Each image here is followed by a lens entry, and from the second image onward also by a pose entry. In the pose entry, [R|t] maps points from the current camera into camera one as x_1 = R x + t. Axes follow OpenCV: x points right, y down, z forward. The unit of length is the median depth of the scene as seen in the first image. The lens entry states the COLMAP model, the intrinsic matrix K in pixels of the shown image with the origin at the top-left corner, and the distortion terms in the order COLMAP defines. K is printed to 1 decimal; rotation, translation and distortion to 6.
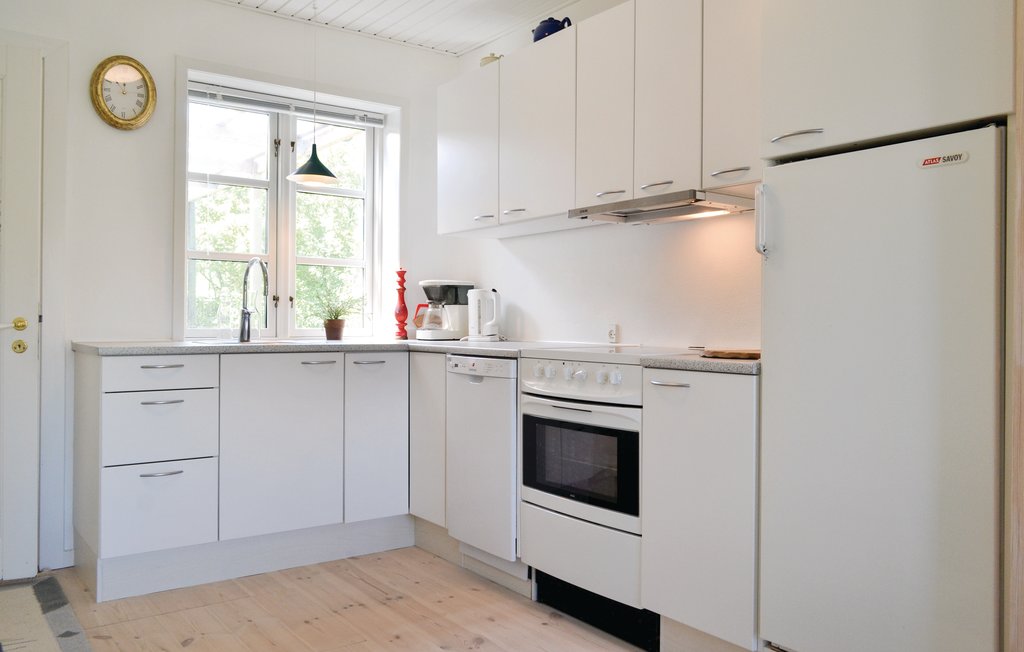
lens RADIAL K [[816.5, 0, 512.7], [0, 816.5, 314.1], [0, 0, 1]] dist [-0.006835, 0.004627]
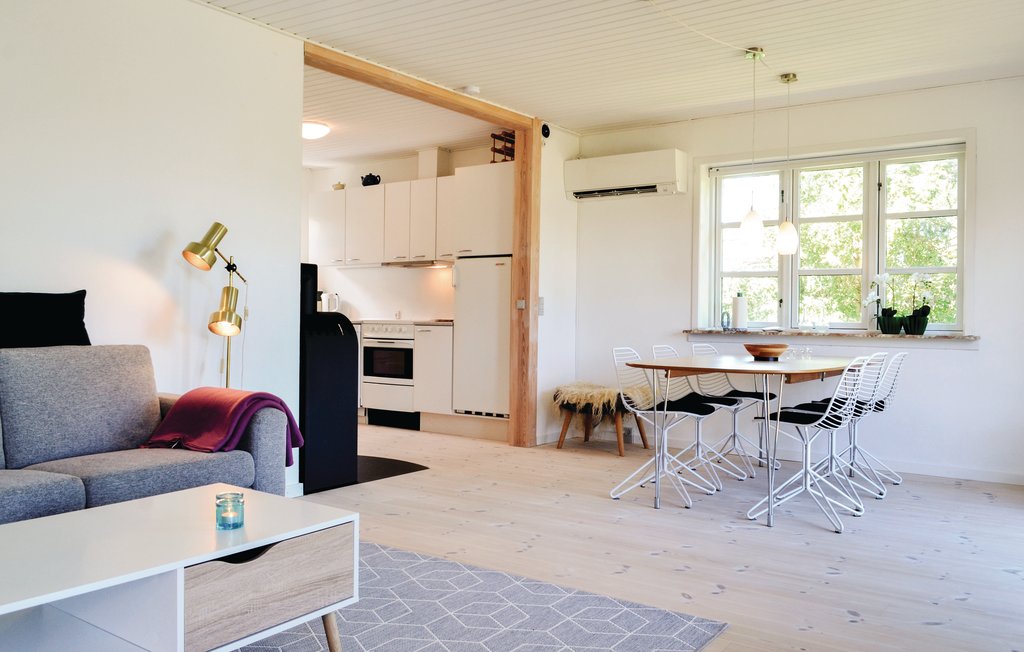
lens RADIAL K [[838.7, 0, 512.8], [0, 838.7, 314.3], [0, 0, 1]] dist [0.003613, 0.007018]
pose [[0.949897, 0.007076, 0.312483, -0.333798], [-0.008814, 0.999953, 0.004151, 0.010183], [-0.312439, -0.006697, 0.949914, -1.460314]]
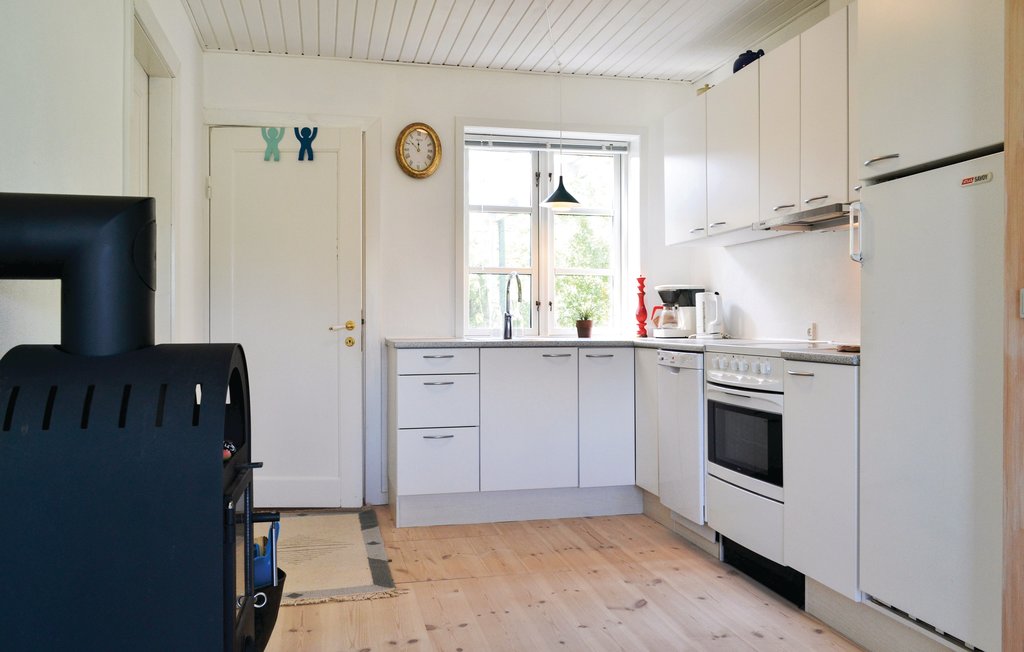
lens RADIAL K [[838.7, 0, 512.8], [0, 838.7, 314.3], [0, 0, 1]] dist [0.003613, 0.007018]
pose [[0.916262, -0.010711, -0.400437, 0.226641], [0.010499, 0.999941, -0.002723, -0.000376], [0.400443, -0.001709, 0.916320, -0.205714]]
